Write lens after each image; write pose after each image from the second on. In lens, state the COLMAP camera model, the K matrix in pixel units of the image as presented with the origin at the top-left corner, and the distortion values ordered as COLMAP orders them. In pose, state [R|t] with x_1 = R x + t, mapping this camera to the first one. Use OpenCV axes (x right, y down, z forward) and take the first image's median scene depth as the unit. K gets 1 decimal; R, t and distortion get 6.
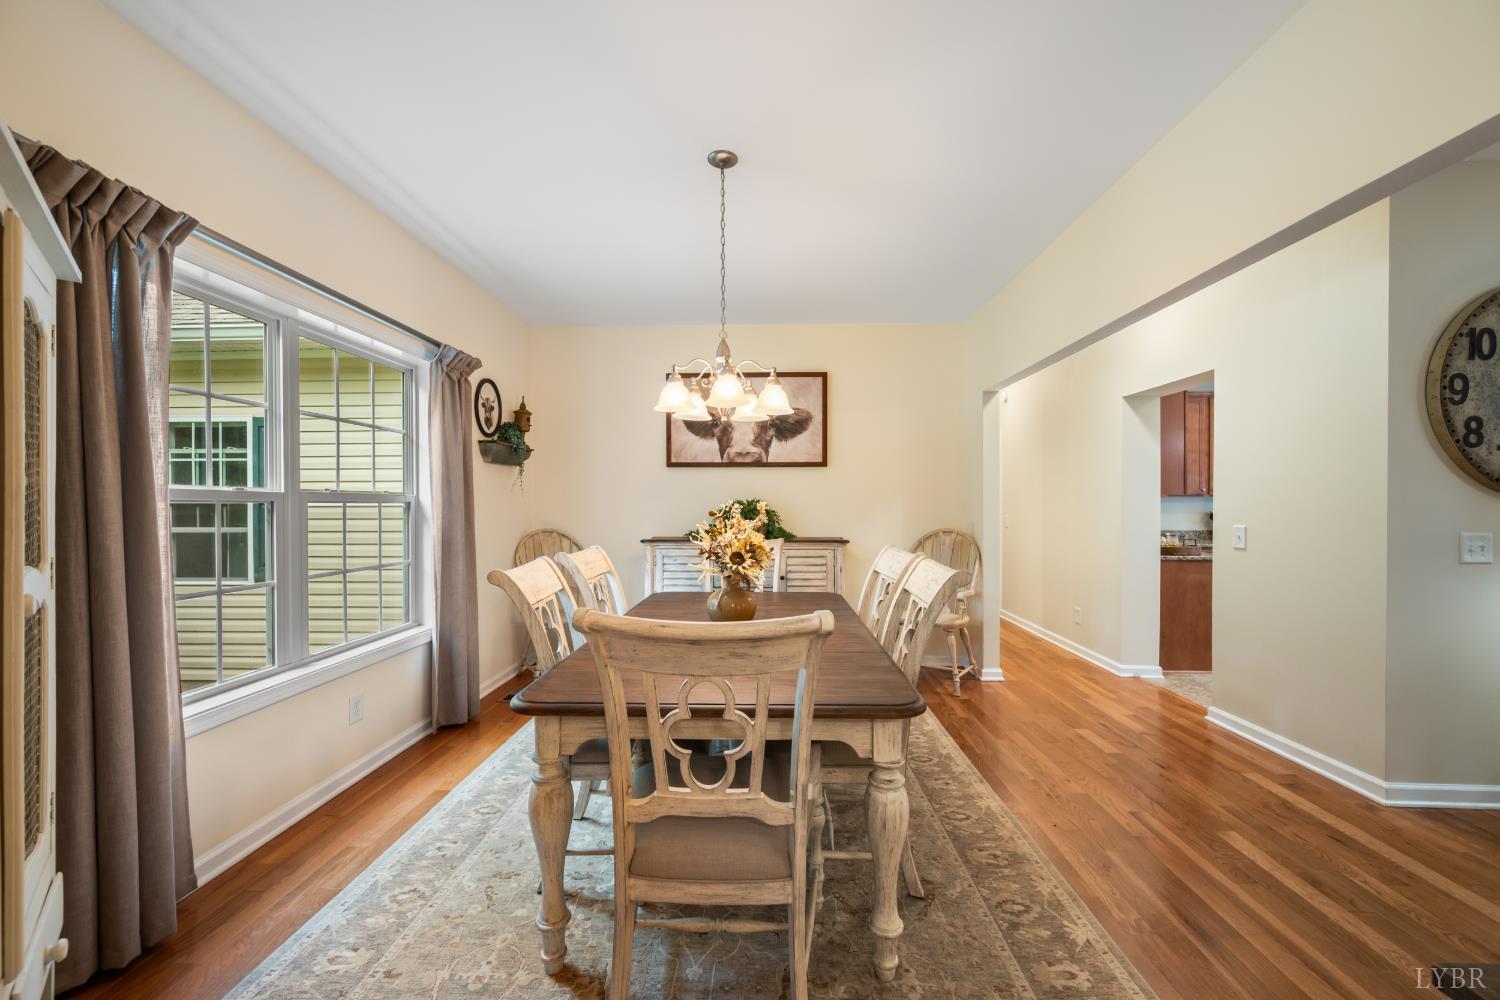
lens RADIAL K [[582.2, 0, 748.6], [0, 582.2, 504.5], [0, 0, 1]] dist [0.000588, 0.000165]
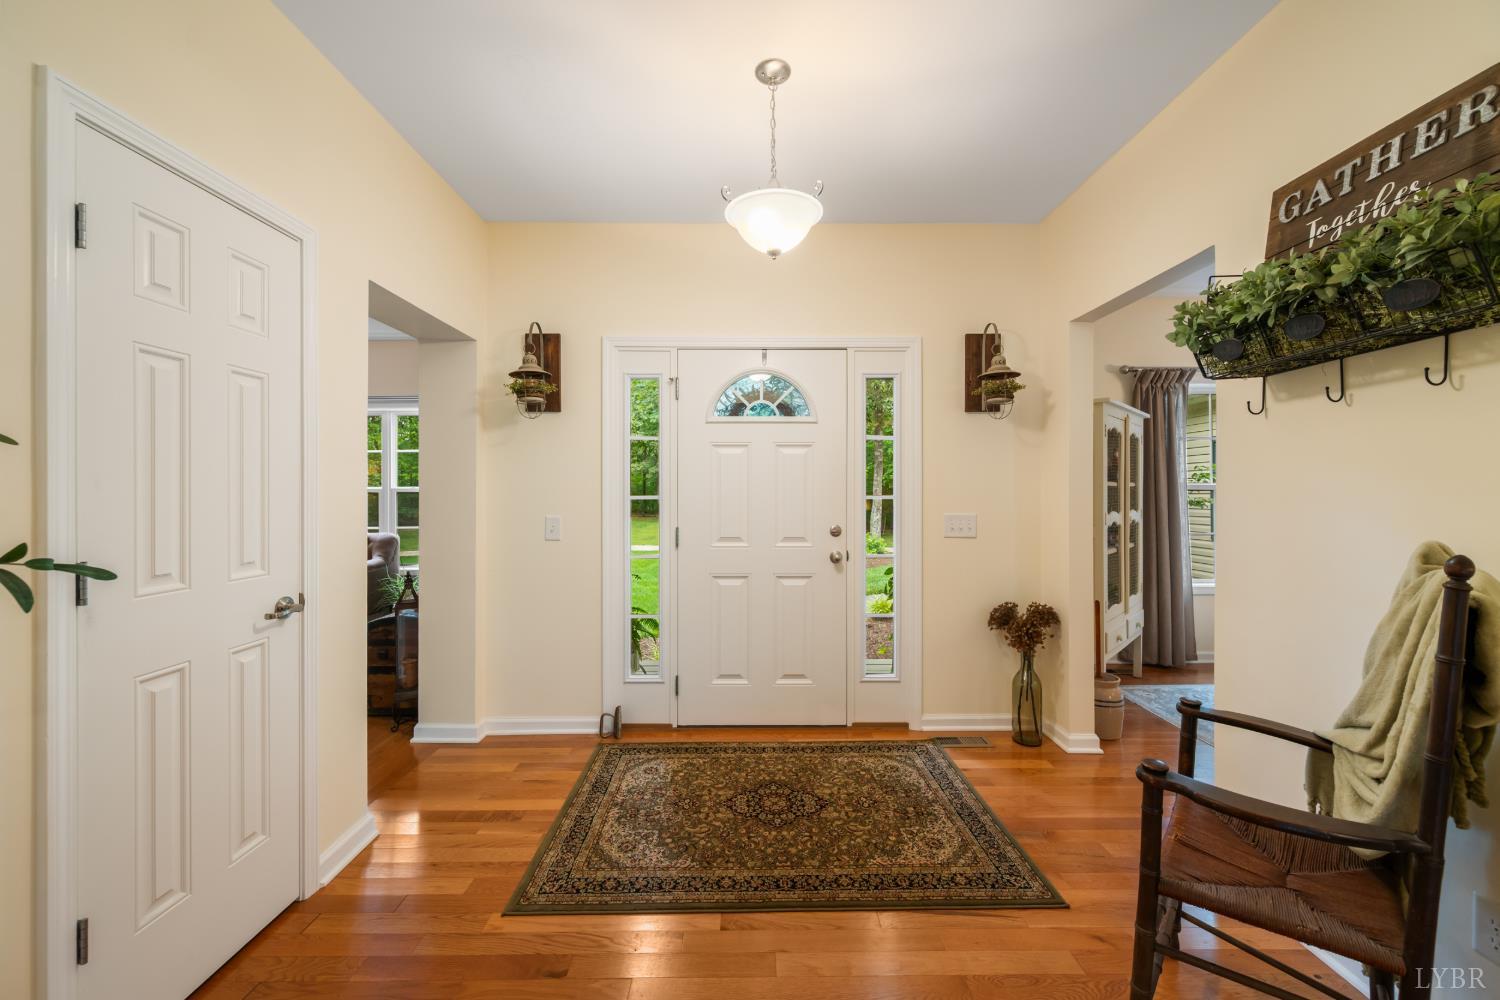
lens RADIAL K [[582.2, 0, 751.5], [0, 582.2, 495.9], [0, 0, 1]] dist [0.000588, 0.000165]
pose [[0.061450, 0.000379, -0.998110, 1.307636], [0.002024, 0.999998, 0.000504, 0.002706], [0.998108, -0.002051, 0.061449, -0.939471]]
